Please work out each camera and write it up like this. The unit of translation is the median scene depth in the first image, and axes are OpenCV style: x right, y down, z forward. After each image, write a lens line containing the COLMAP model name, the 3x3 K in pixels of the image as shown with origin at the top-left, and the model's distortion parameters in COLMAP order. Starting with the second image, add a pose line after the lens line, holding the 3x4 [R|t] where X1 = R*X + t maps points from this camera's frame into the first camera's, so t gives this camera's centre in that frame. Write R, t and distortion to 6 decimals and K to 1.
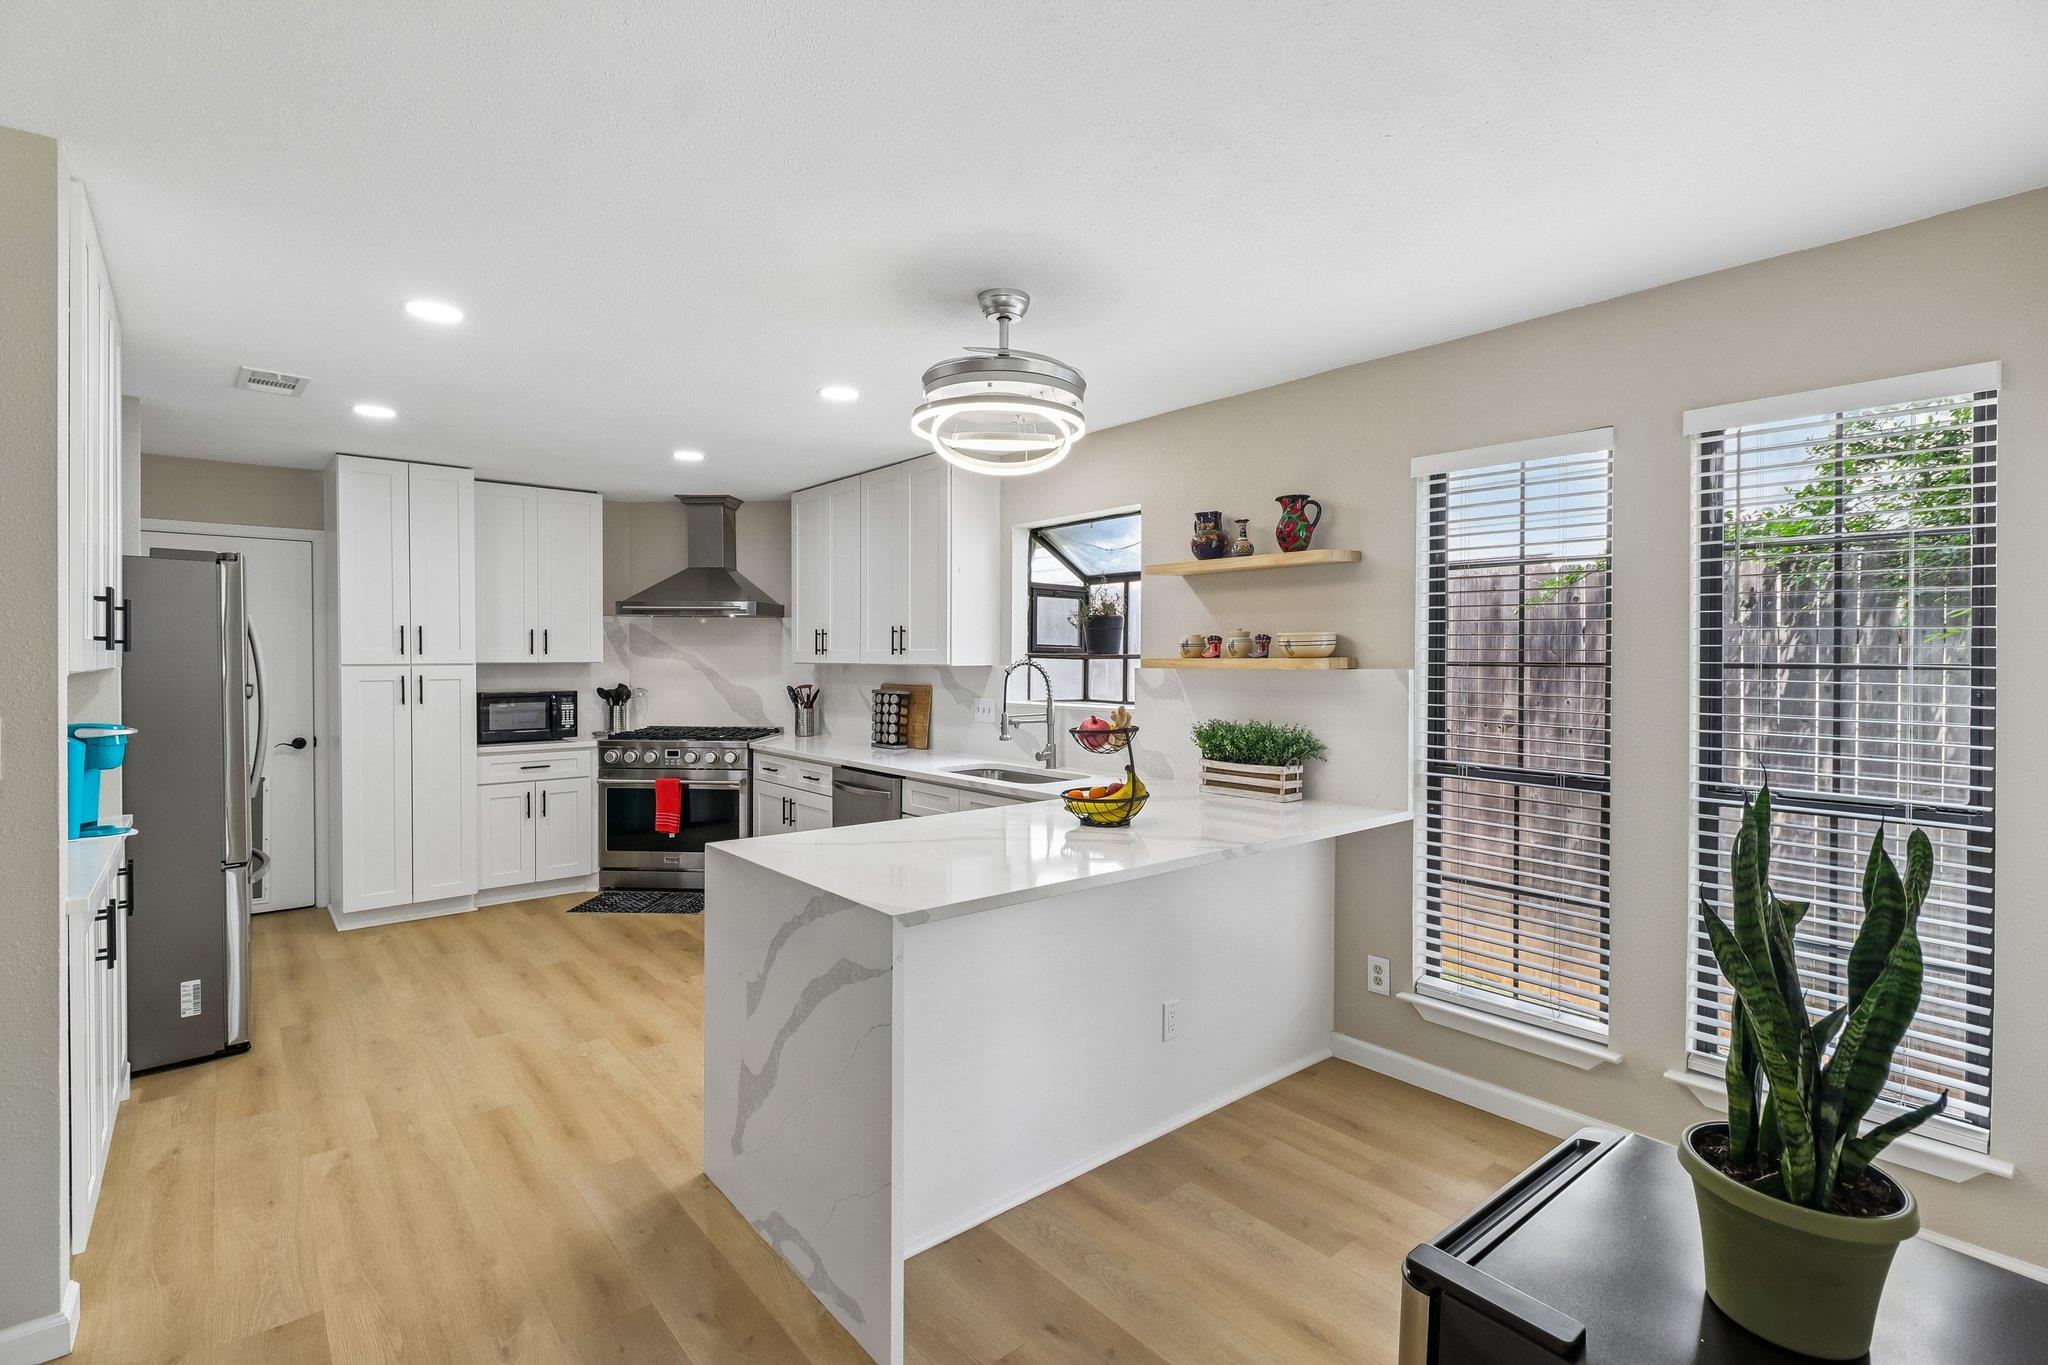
lens RADIAL K [[941.9, 0, 1024.0], [0, 941.9, 667.3], [0, 0, 1]] dist [0.002057, -0.000710]
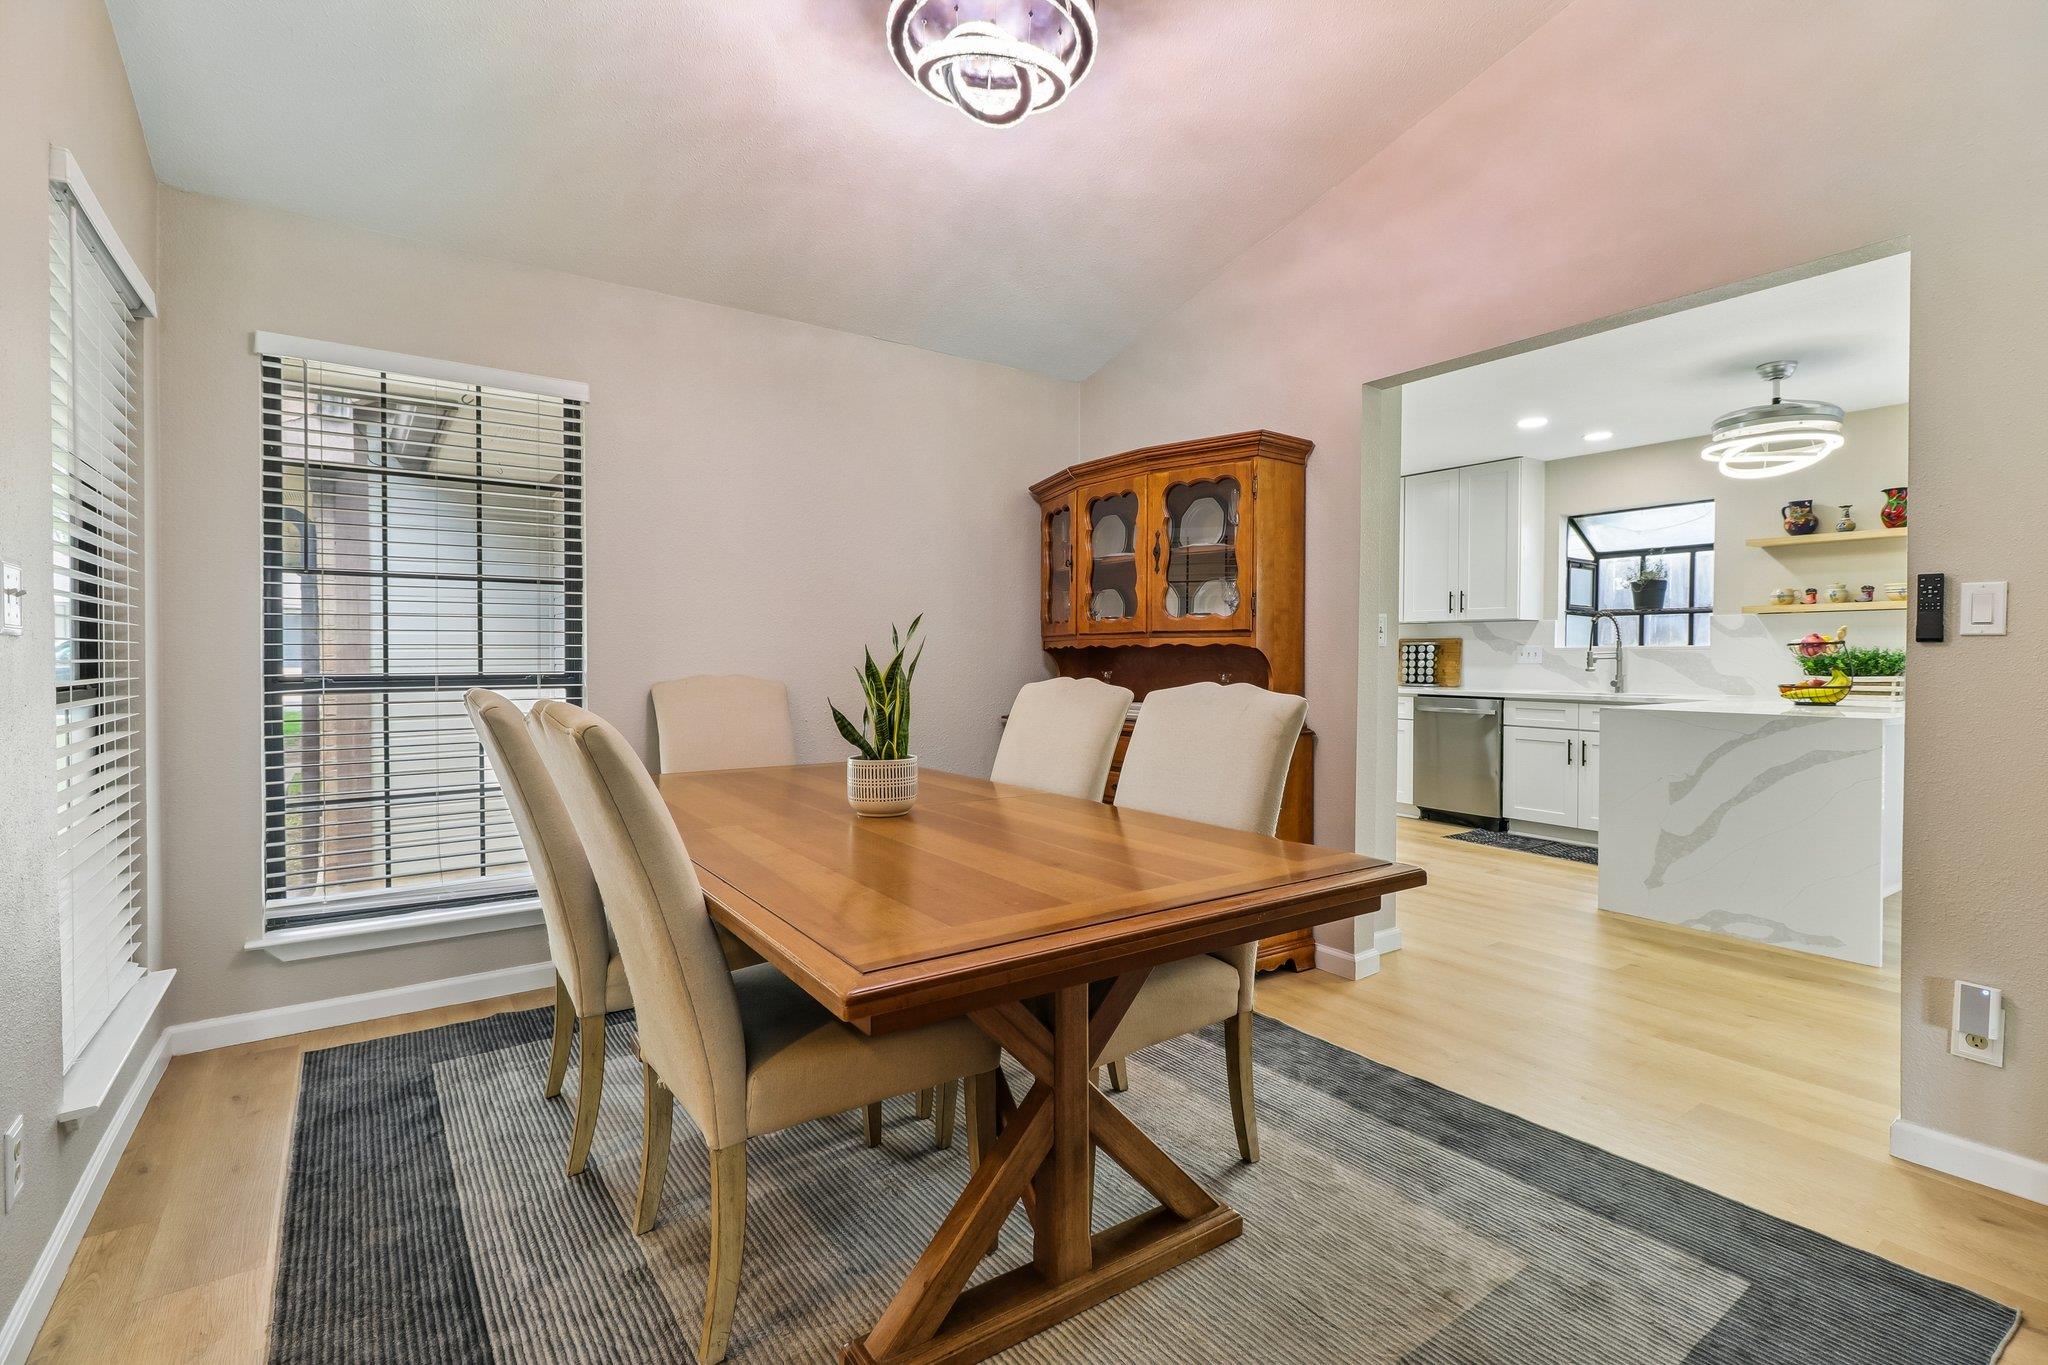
lens RADIAL K [[941.9, 0, 1024.0], [0, 941.9, 667.3], [0, 0, 1]] dist [0.002057, -0.000710]
pose [[0.996094, 0.001135, -0.088295, -0.864501], [-0.000831, 0.999994, 0.003479, 0.082004], [0.088299, -0.003392, 0.996088, -0.519849]]
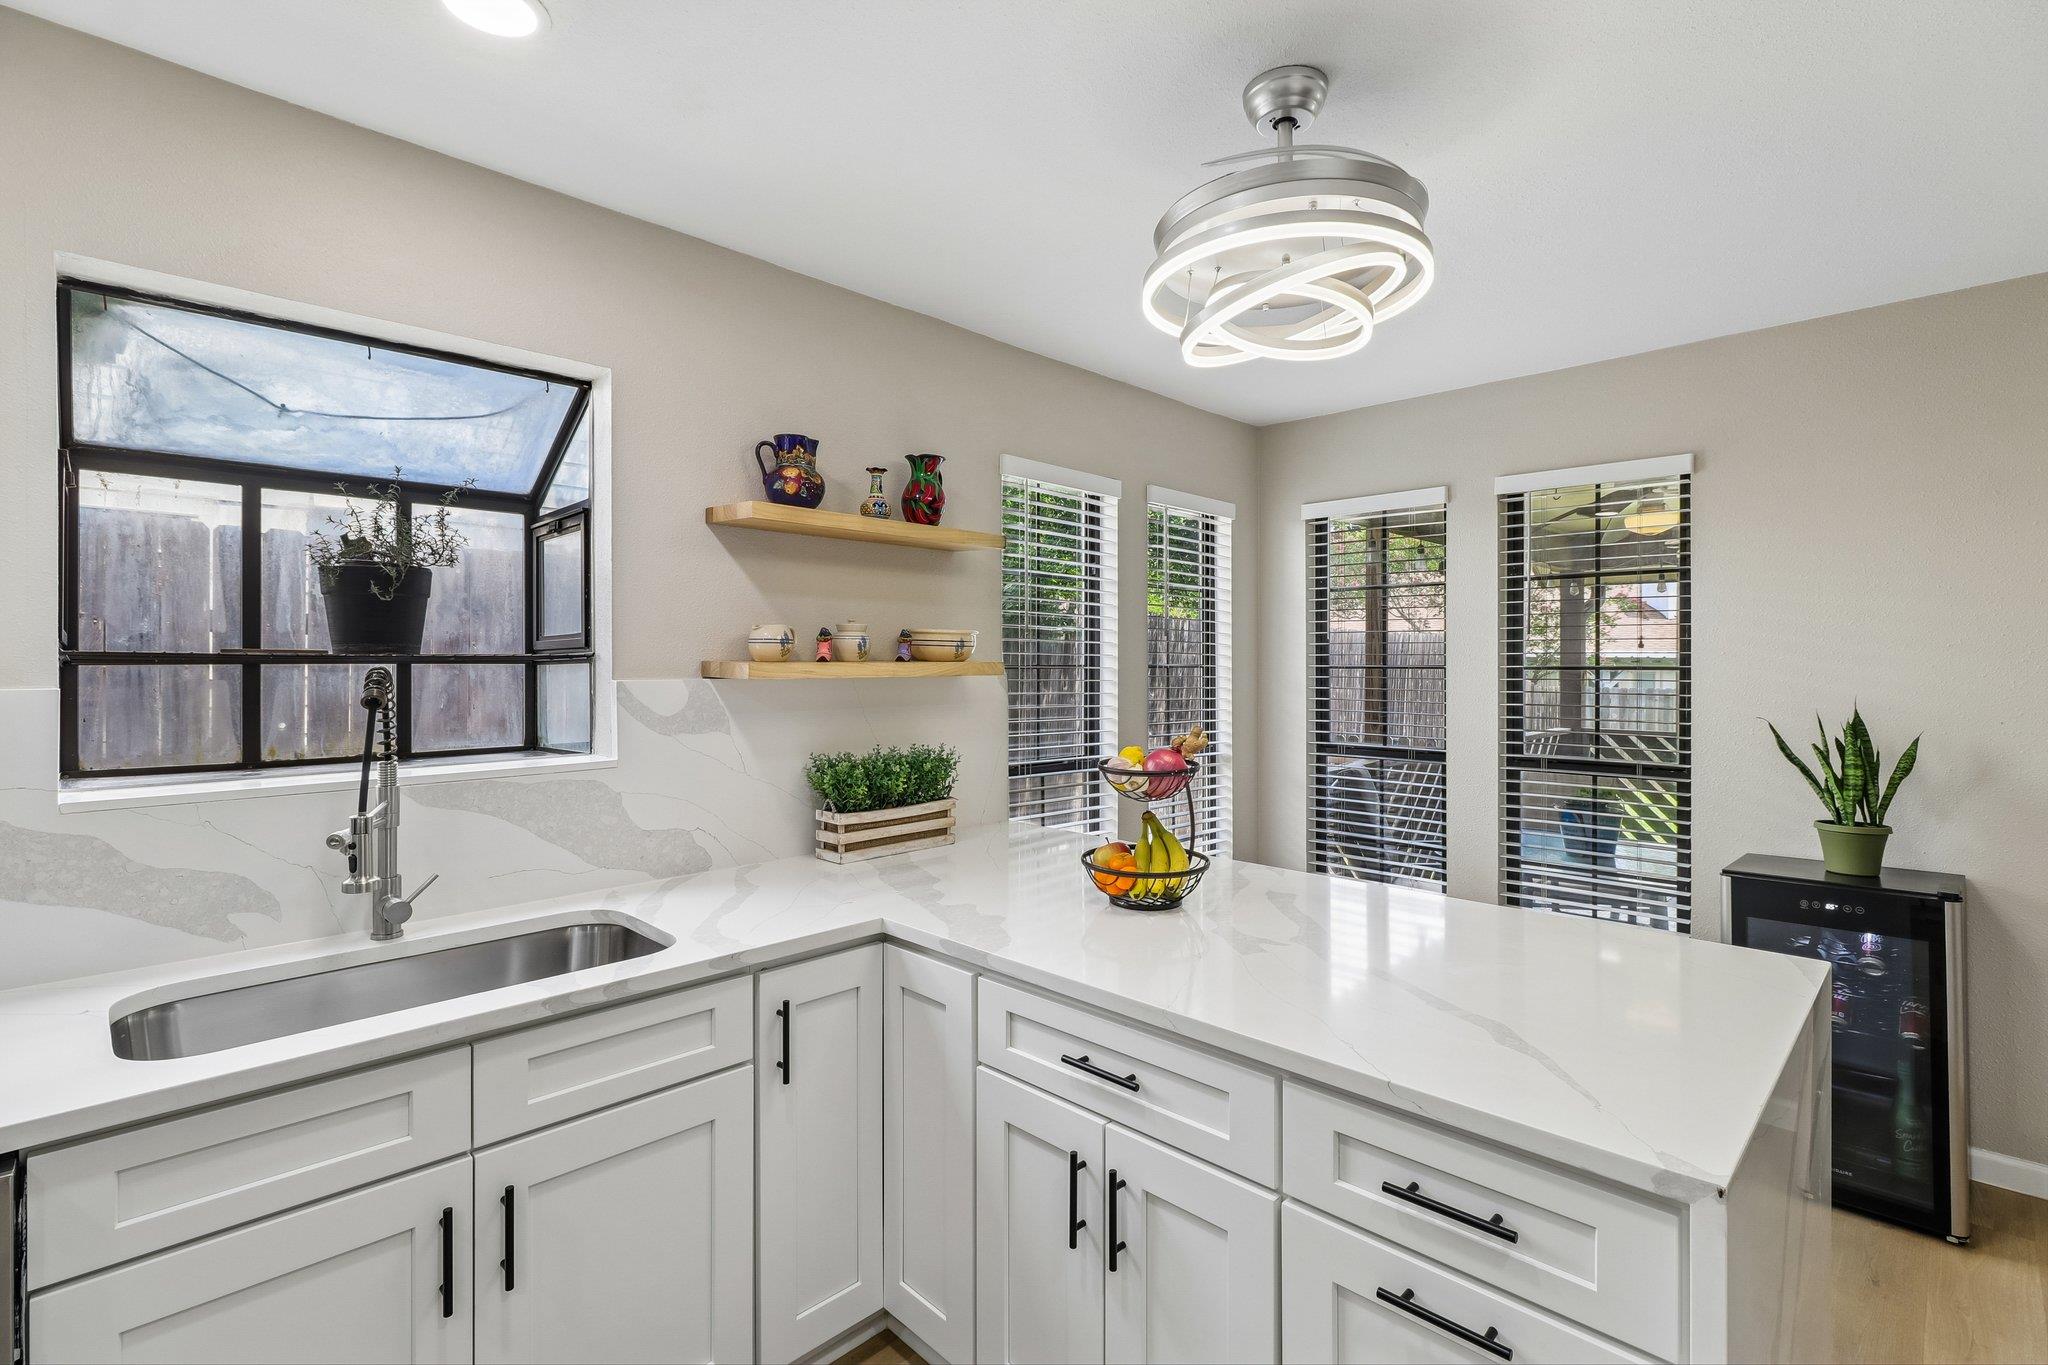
lens RADIAL K [[941.9, 0, 1024.0], [0, 941.9, 667.3], [0, 0, 1]] dist [0.002057, -0.000710]
pose [[-0.083979, -0.006859, 0.996444, -0.485633], [0.010036, 0.999920, 0.007729, -0.009989], [-0.996417, 0.010649, -0.083903, 0.937385]]
